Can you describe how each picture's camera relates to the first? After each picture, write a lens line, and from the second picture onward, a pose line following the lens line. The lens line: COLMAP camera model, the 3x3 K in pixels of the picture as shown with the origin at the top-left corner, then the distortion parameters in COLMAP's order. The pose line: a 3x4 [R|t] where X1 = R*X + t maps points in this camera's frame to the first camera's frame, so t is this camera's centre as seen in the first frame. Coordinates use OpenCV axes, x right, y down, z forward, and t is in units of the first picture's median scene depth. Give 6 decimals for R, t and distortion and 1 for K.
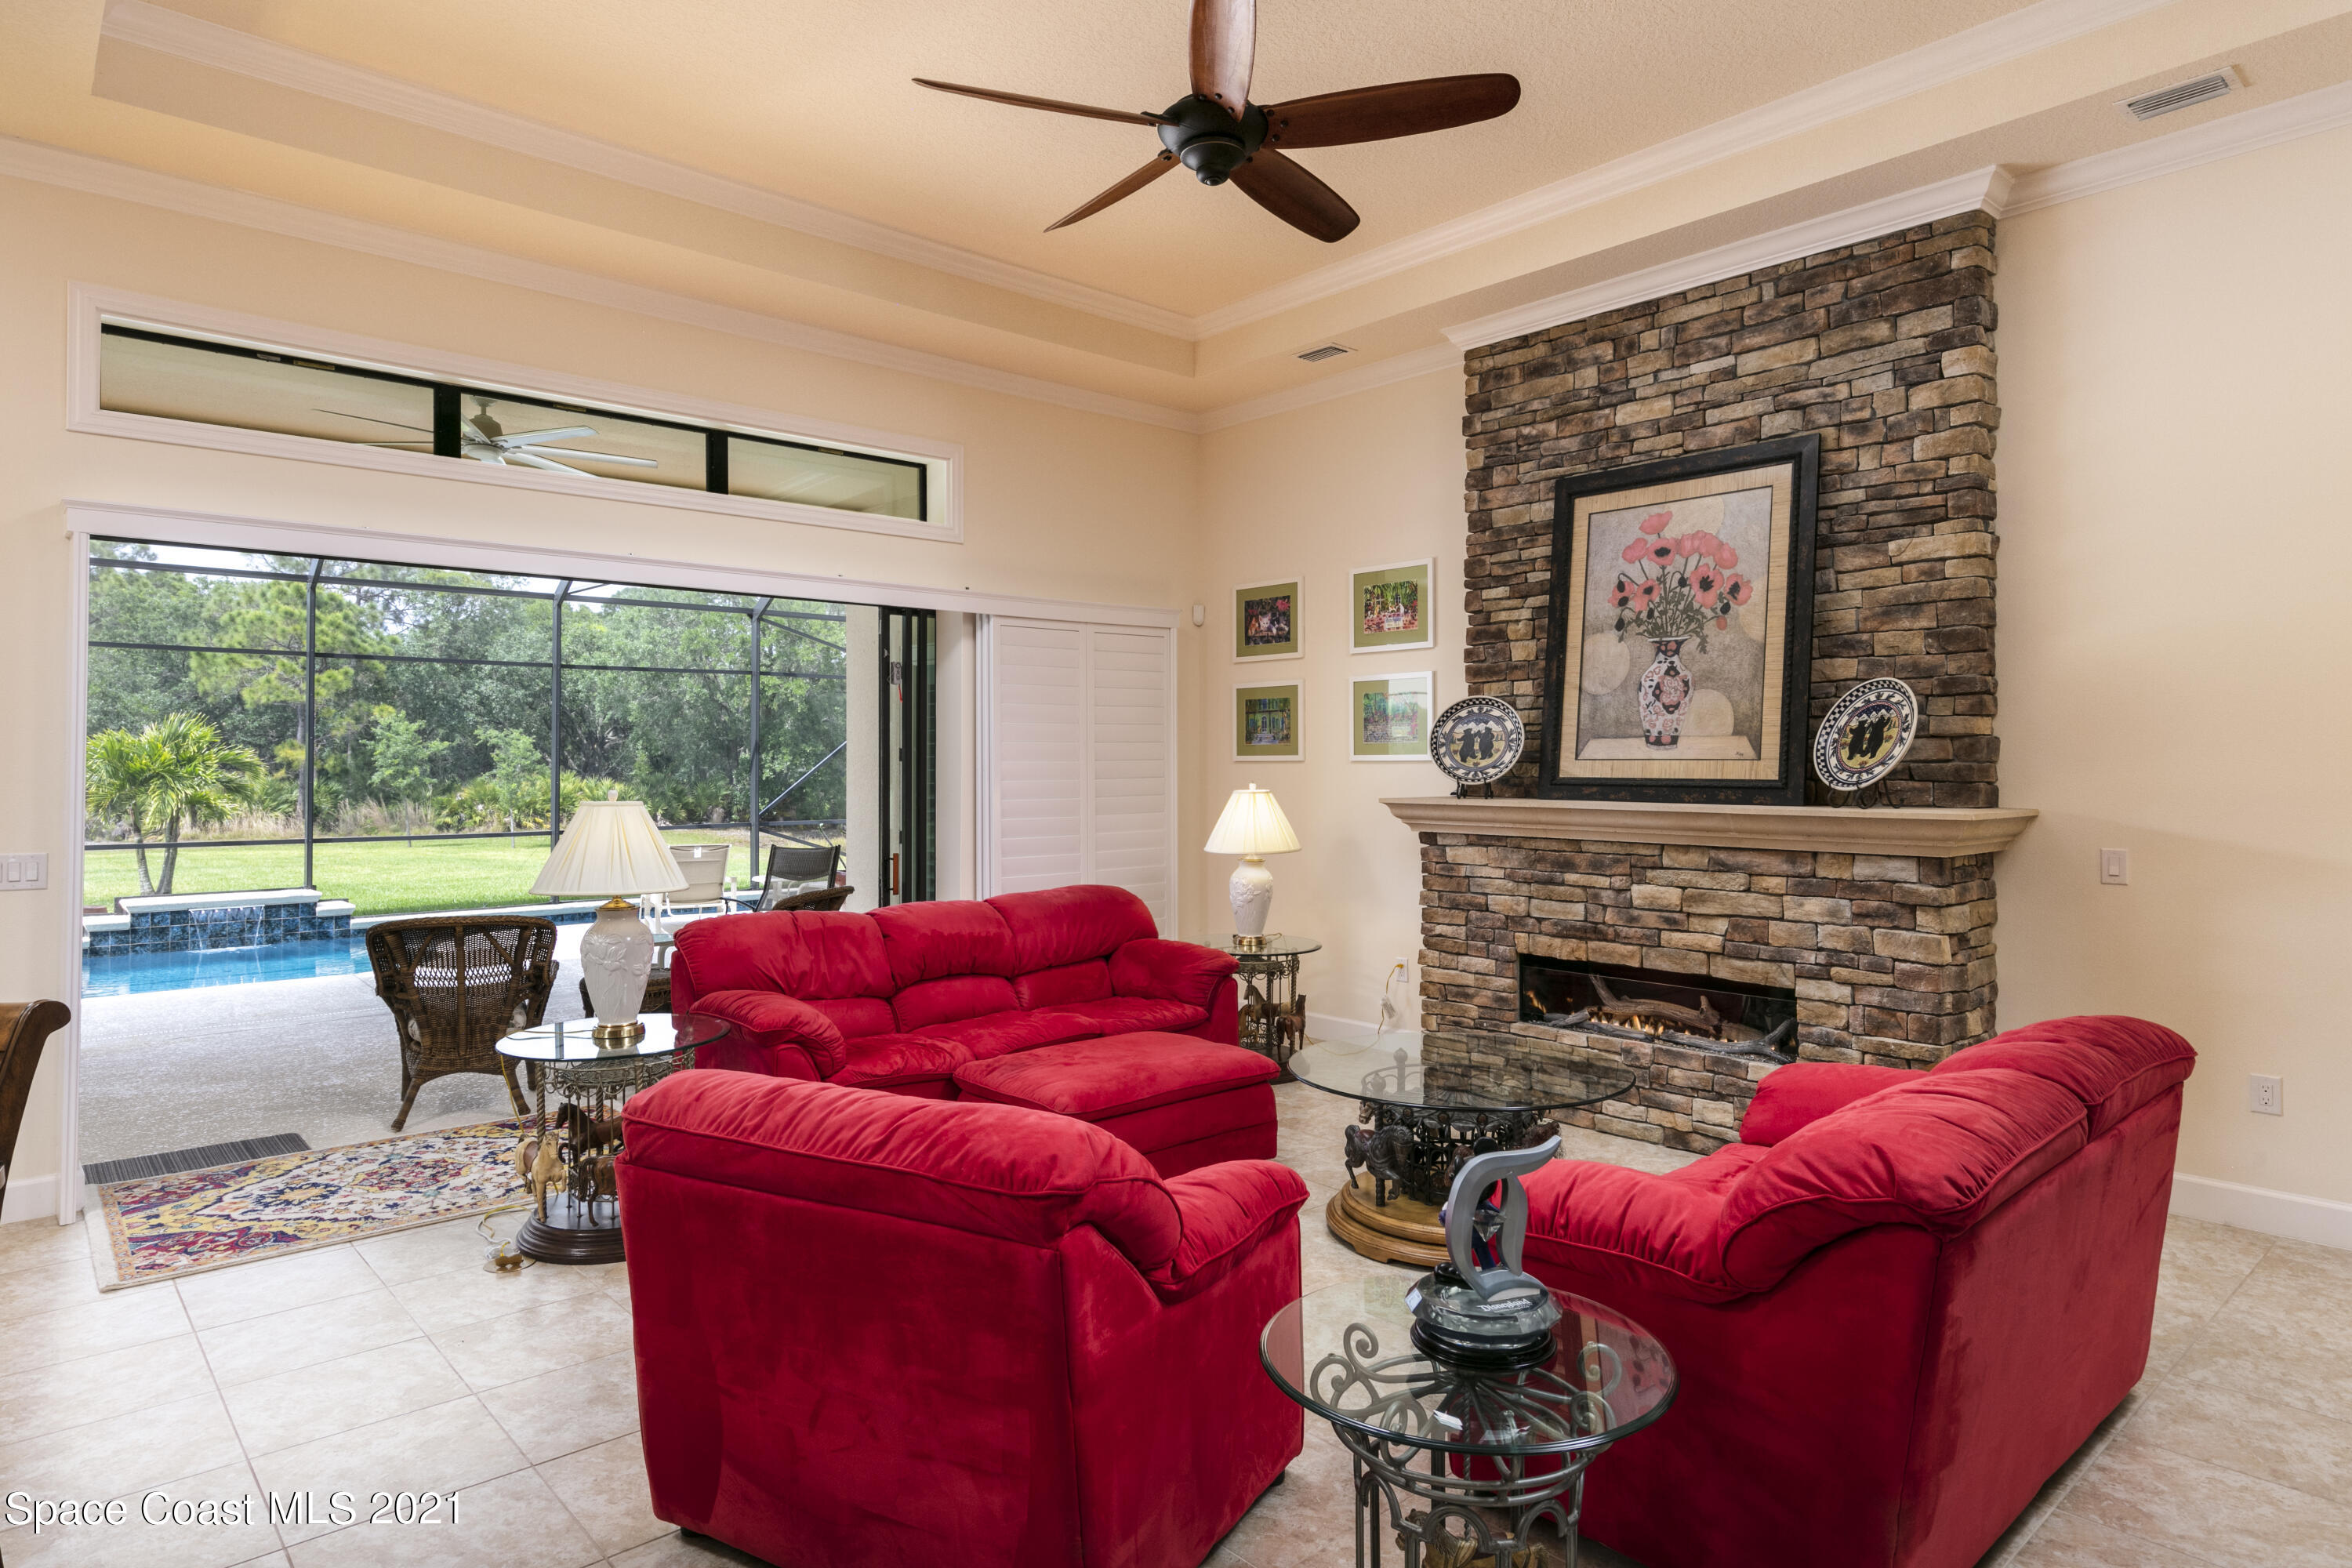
lens RADIAL K [[1306.6, 0, 1184.5], [0, 1306.6, 759.0], [0, 0, 1]] dist [-0.002791, -0.002431]
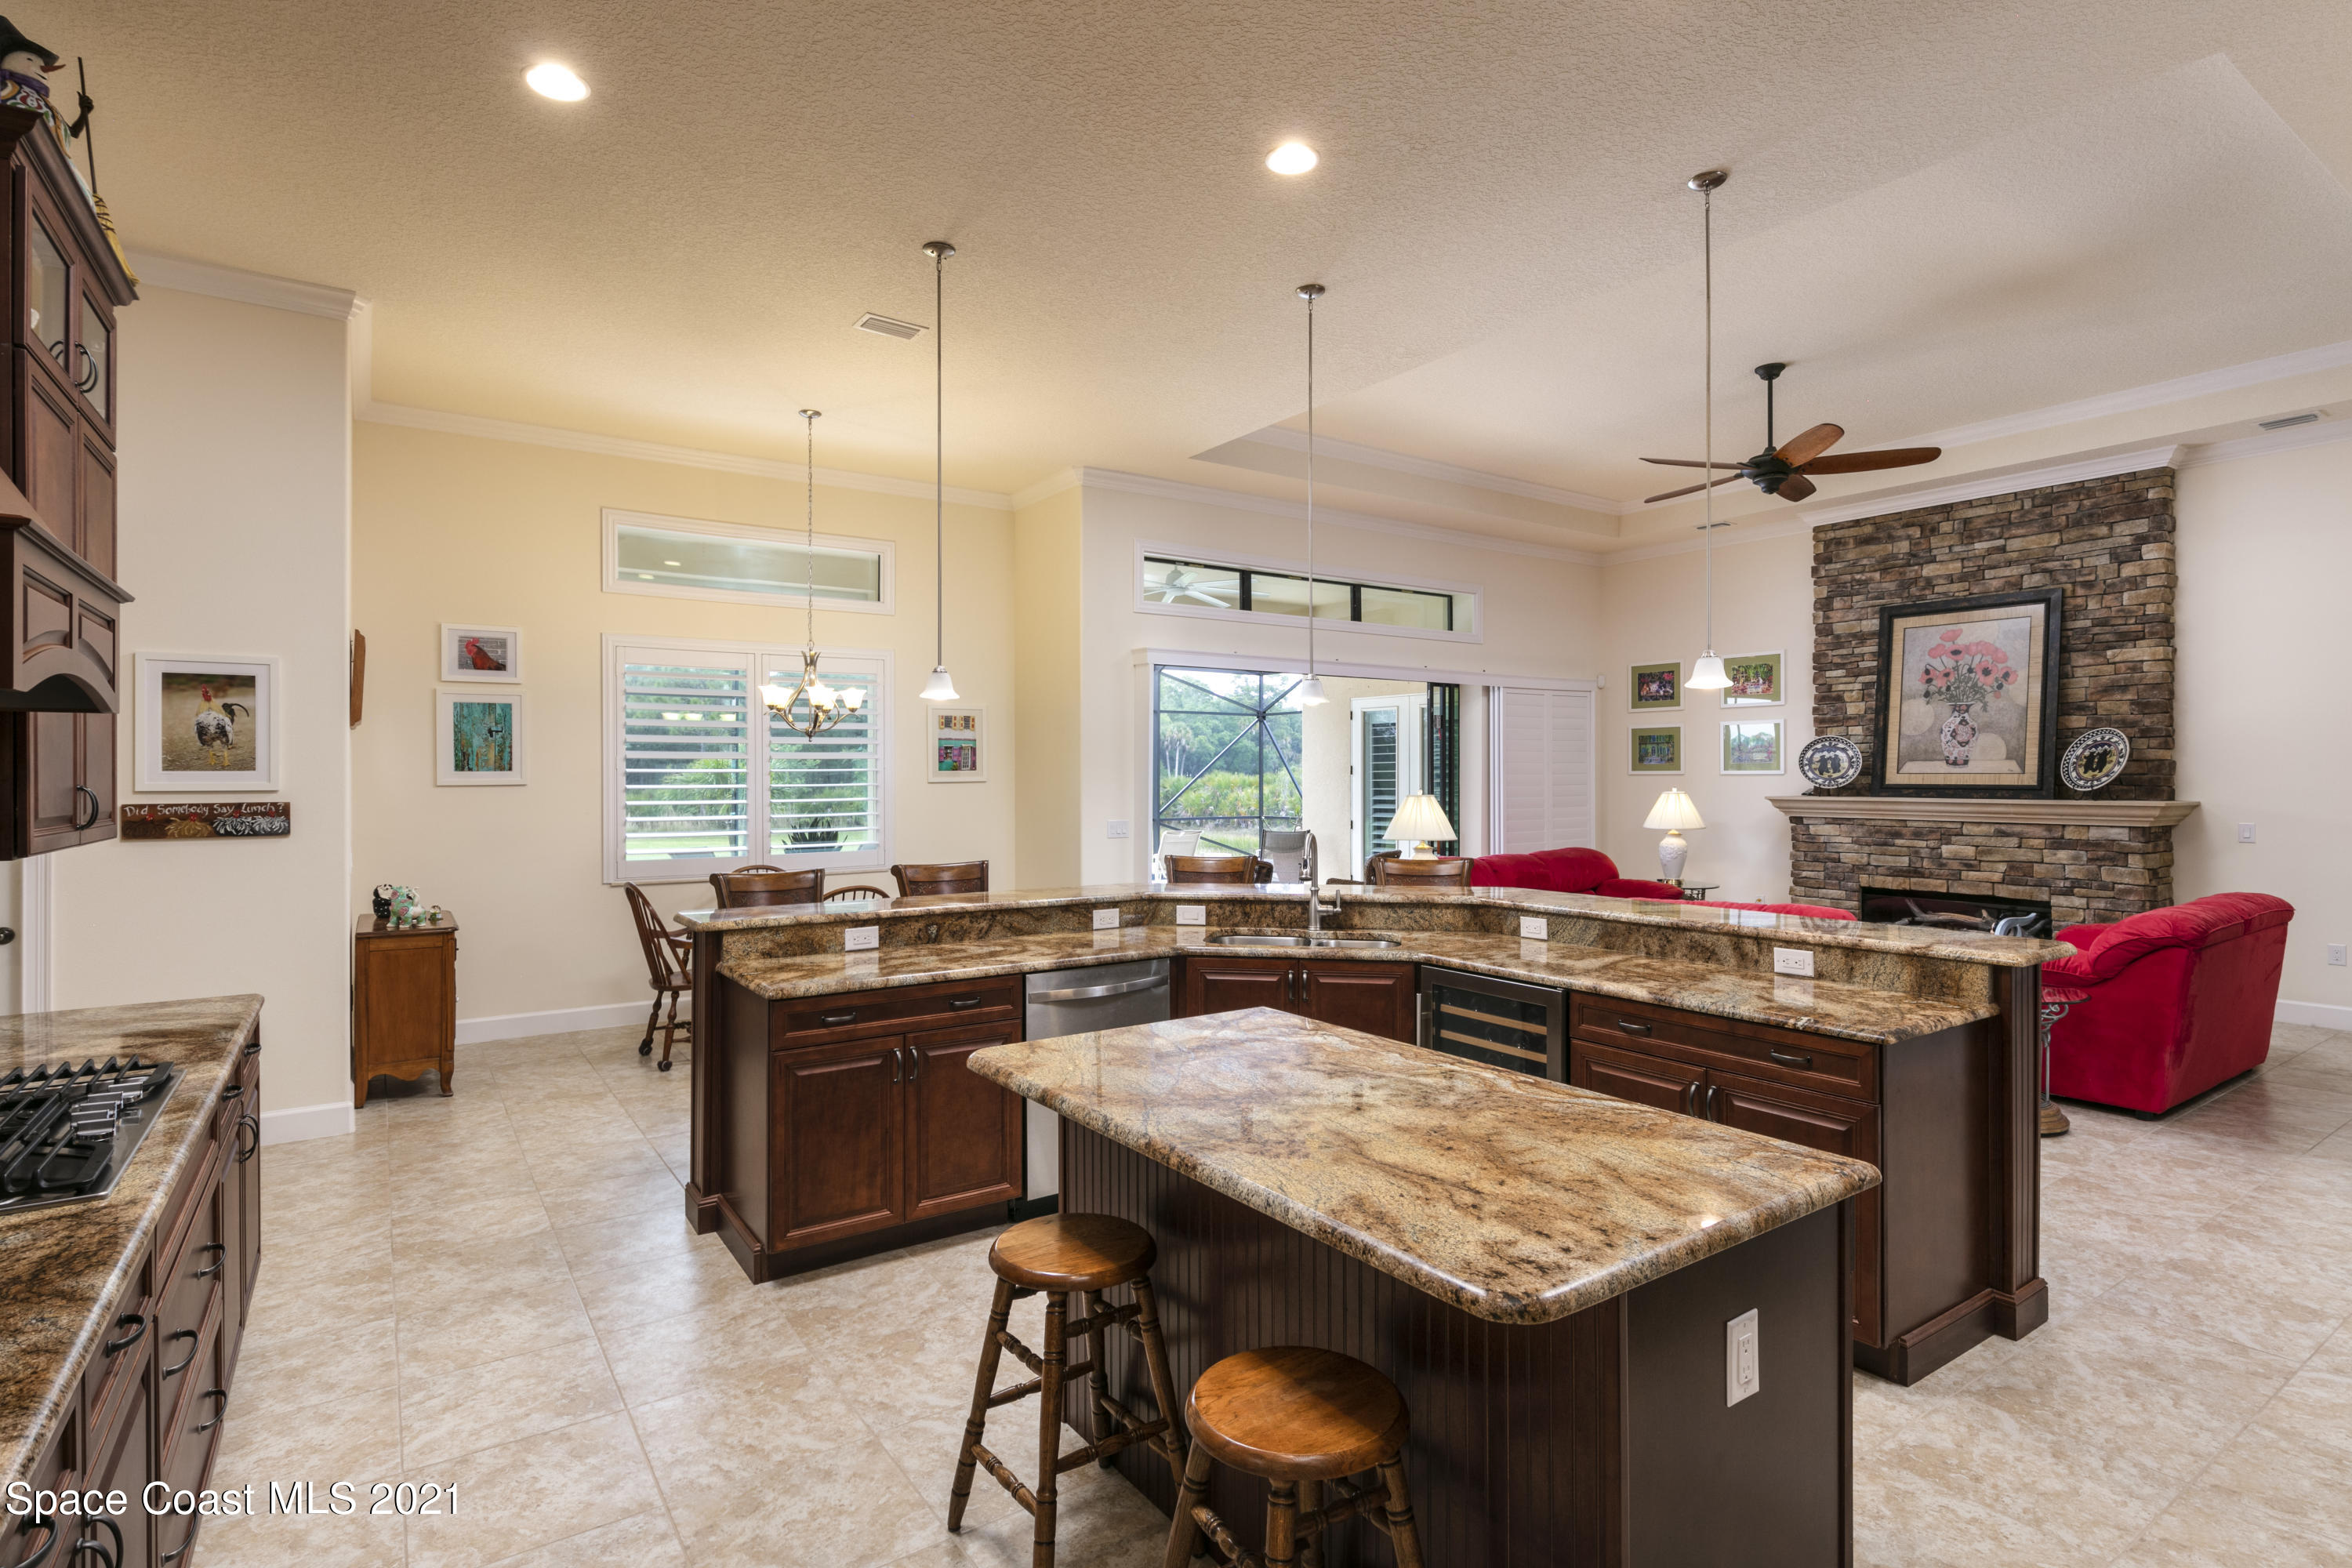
lens RADIAL K [[1140.5, 0, 1172.0], [0, 1140.5, 782.0], [0, 0, 1]] dist [-0.012041, 0.000324]
pose [[0.992037, 0.000193, -0.125946, -0.483403], [0.000899, 0.999962, 0.008620, -0.002116], [0.125943, -0.008665, 0.992000, -0.628652]]
